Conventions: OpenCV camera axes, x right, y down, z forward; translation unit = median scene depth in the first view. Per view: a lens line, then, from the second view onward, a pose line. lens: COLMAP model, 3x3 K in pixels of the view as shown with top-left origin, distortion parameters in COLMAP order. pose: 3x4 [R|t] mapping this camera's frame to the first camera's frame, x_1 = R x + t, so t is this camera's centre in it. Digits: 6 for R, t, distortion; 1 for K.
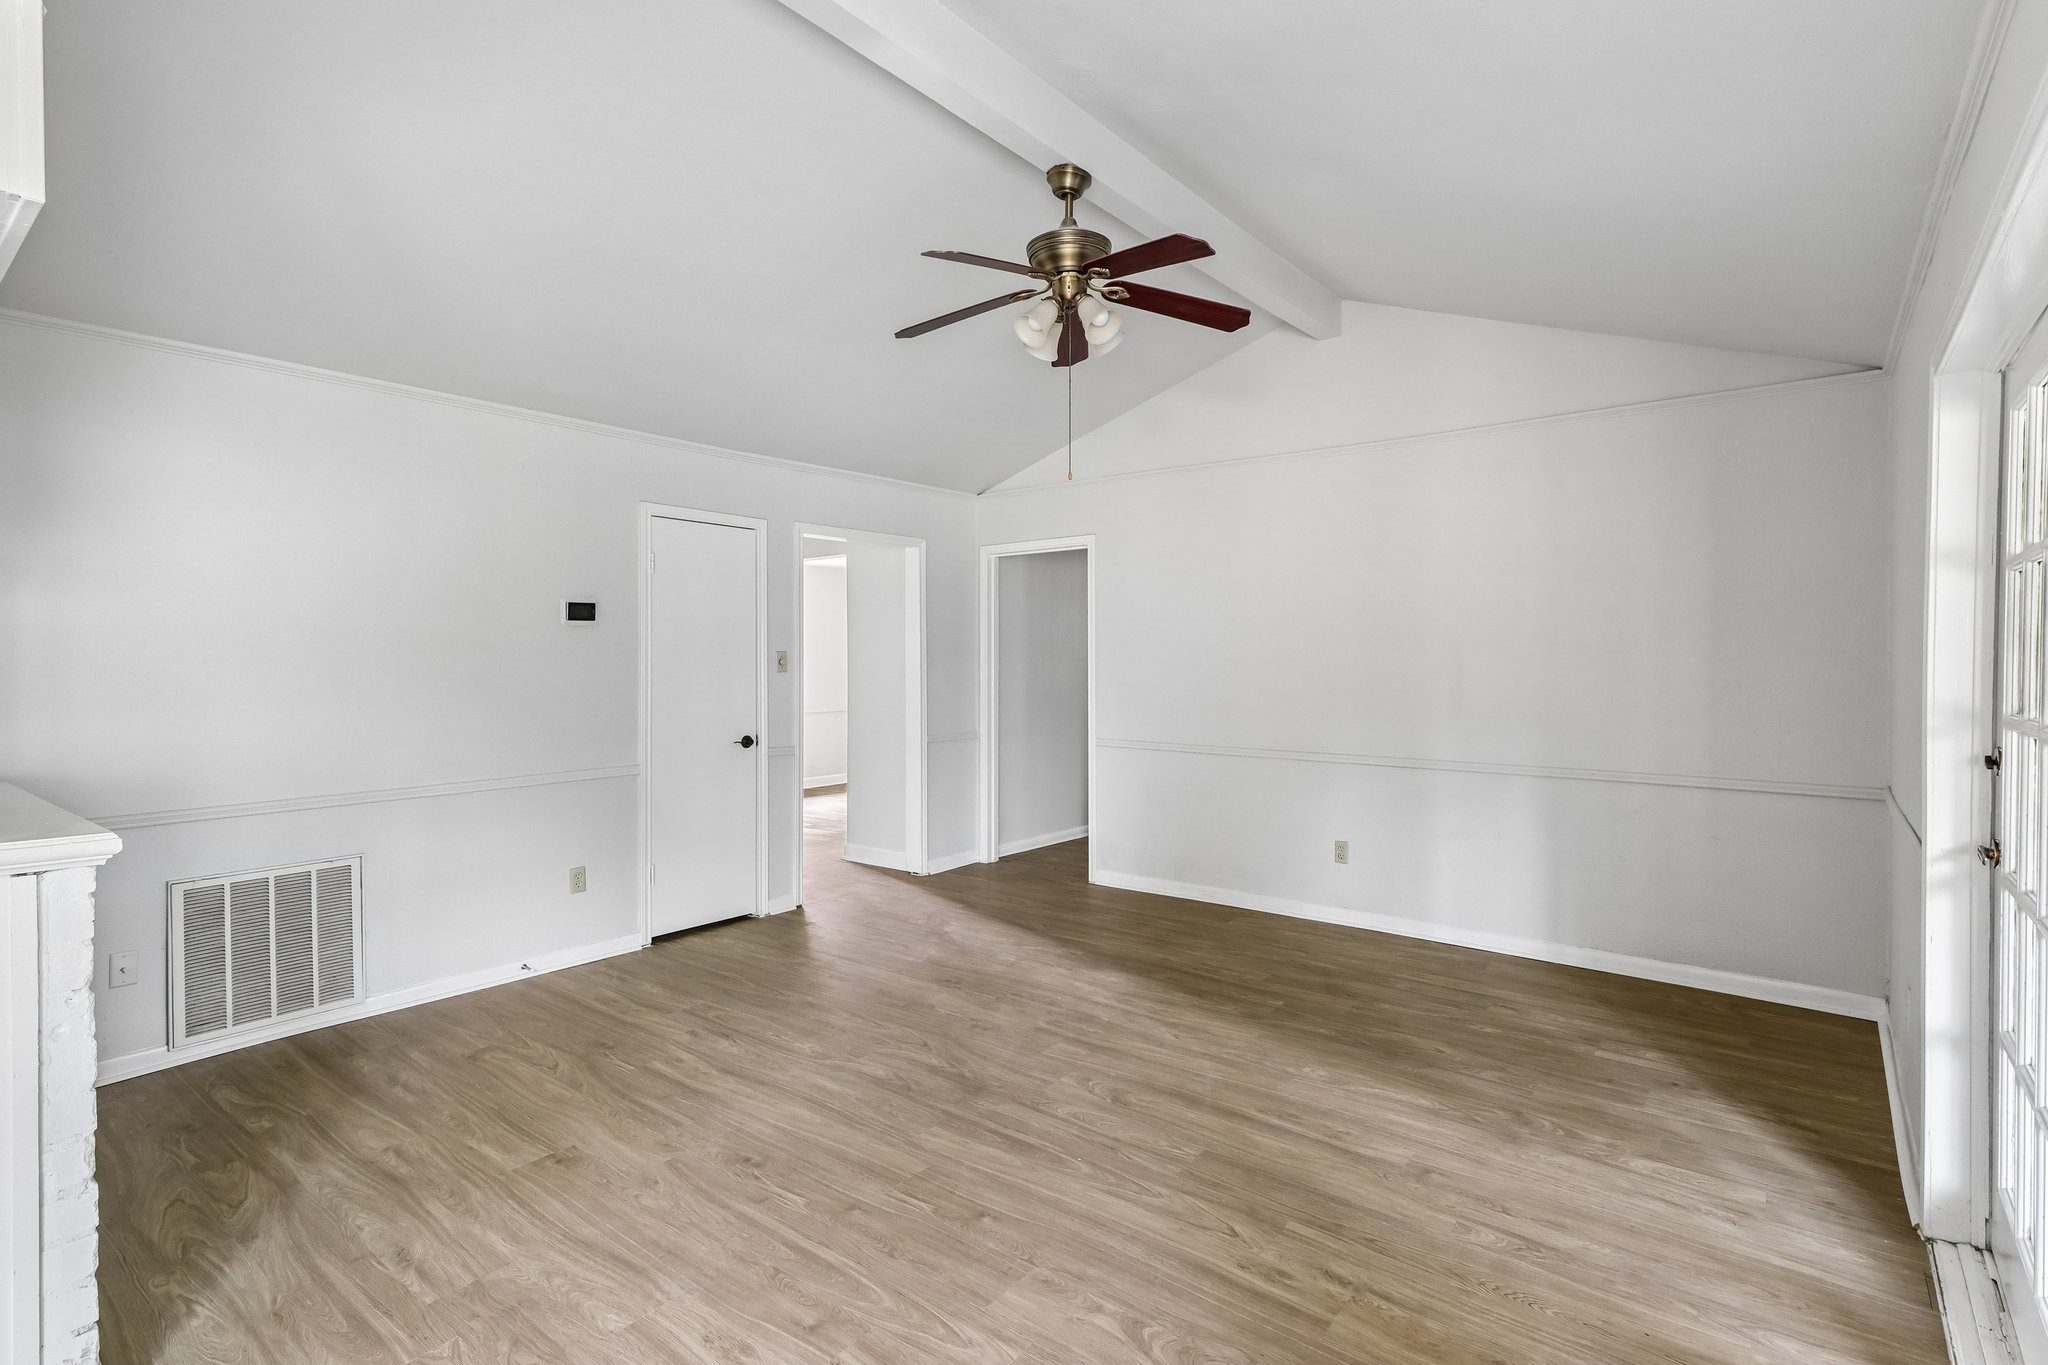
lens RADIAL K [[969.3, 0, 1015.5], [0, 969.3, 666.7], [0, 0, 1]] dist [0.019430, -0.013343]
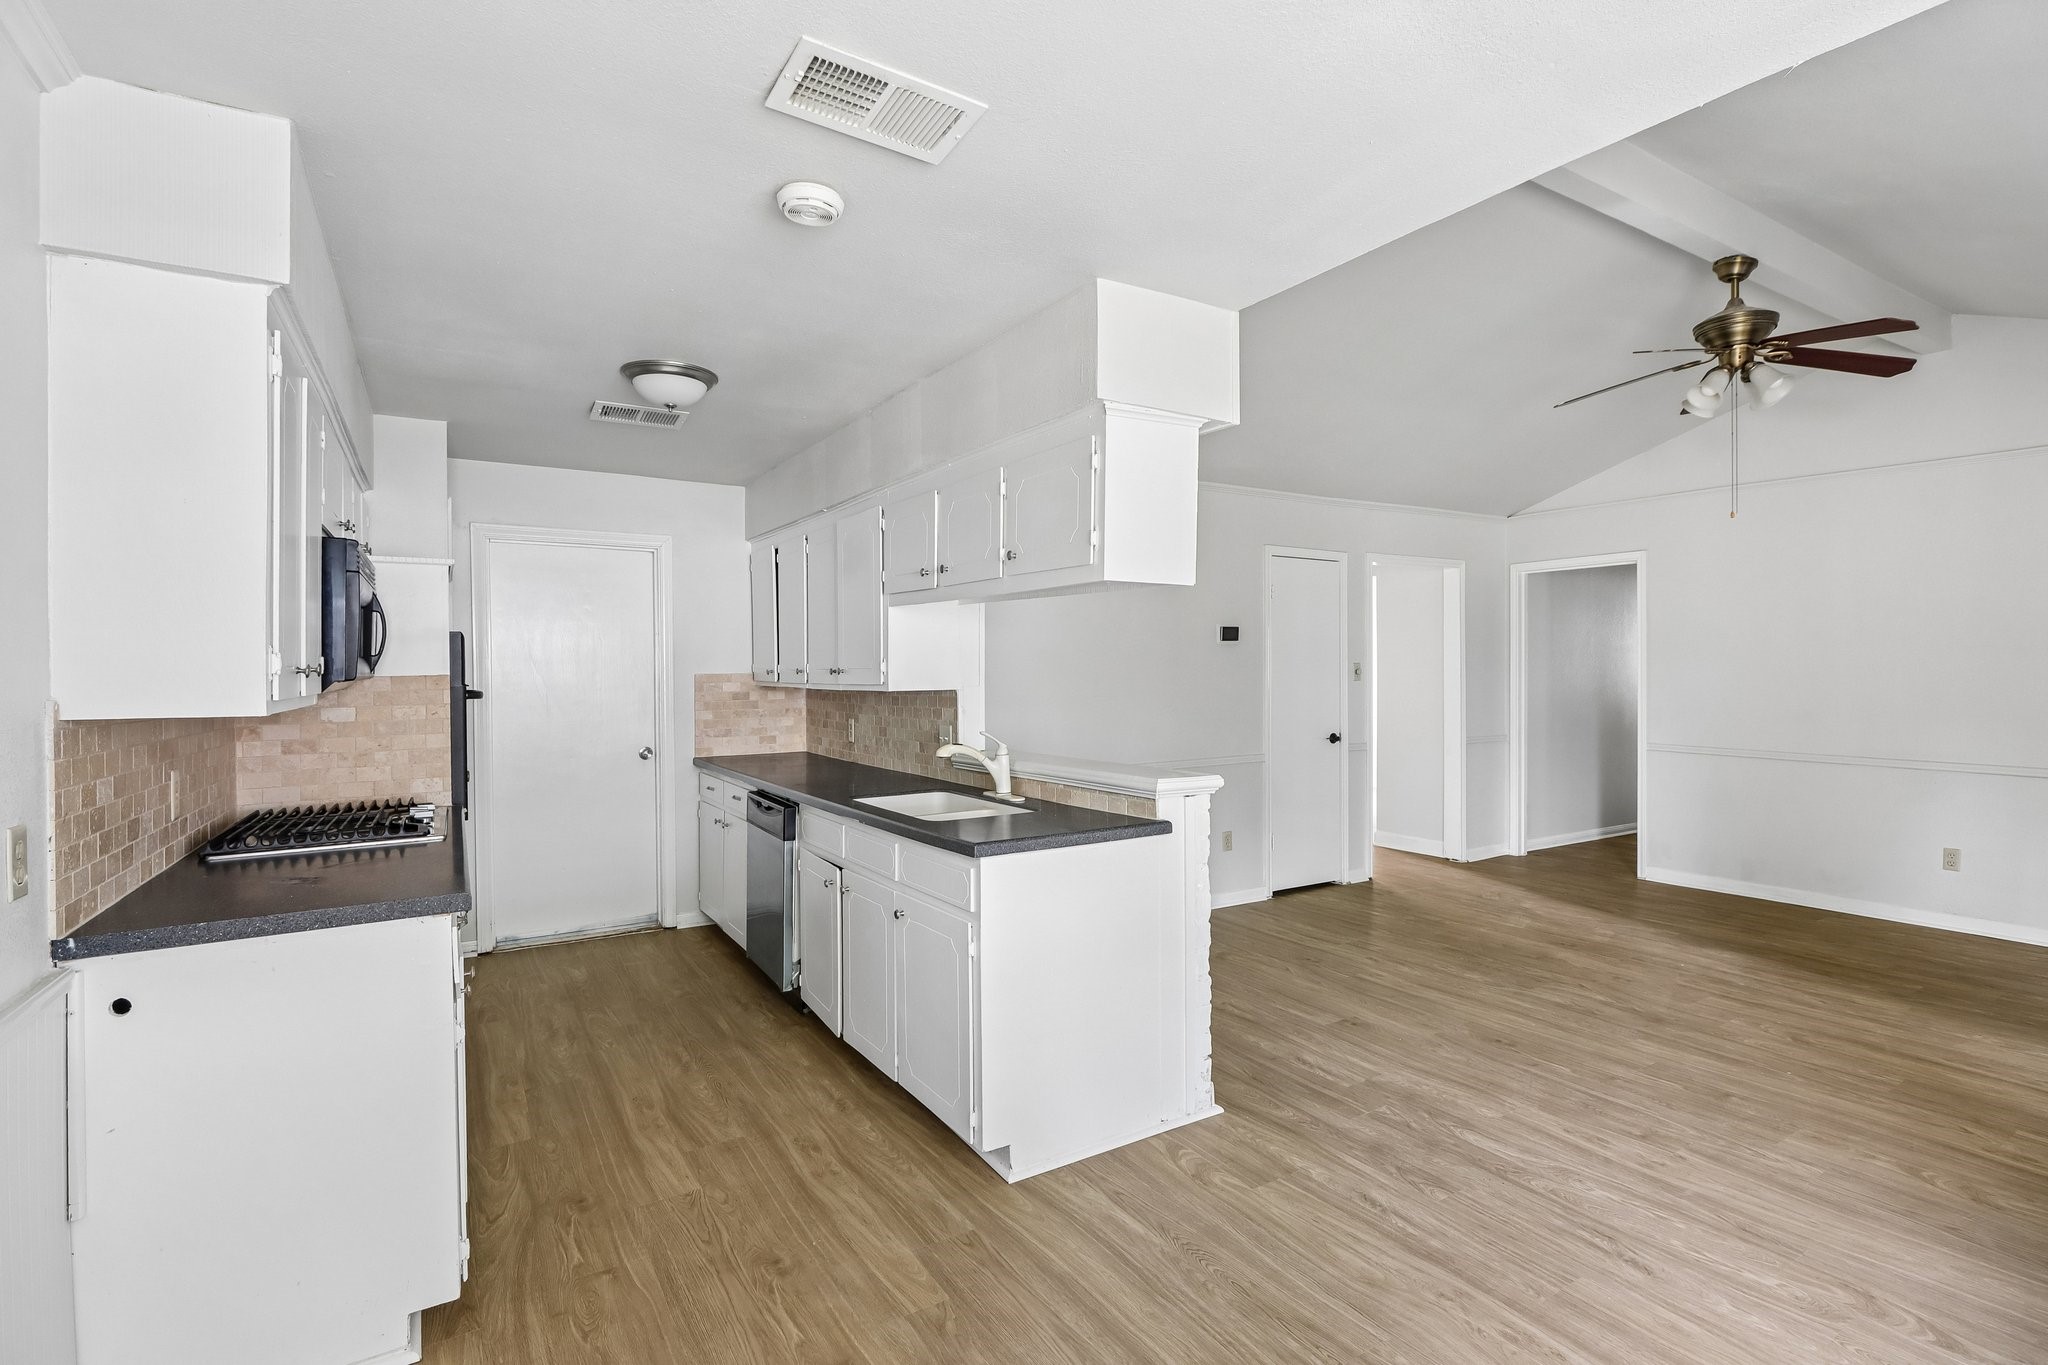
lens RADIAL K [[969.3, 0, 1050.0], [0, 969.3, 680.3], [0, 0, 1]] dist [0.019430, -0.013343]
pose [[0.946993, 0.000489, -0.321254, -0.347648], [0.001974, 0.999971, 0.007343, -0.006293], [0.321248, -0.007588, 0.946965, -0.392312]]
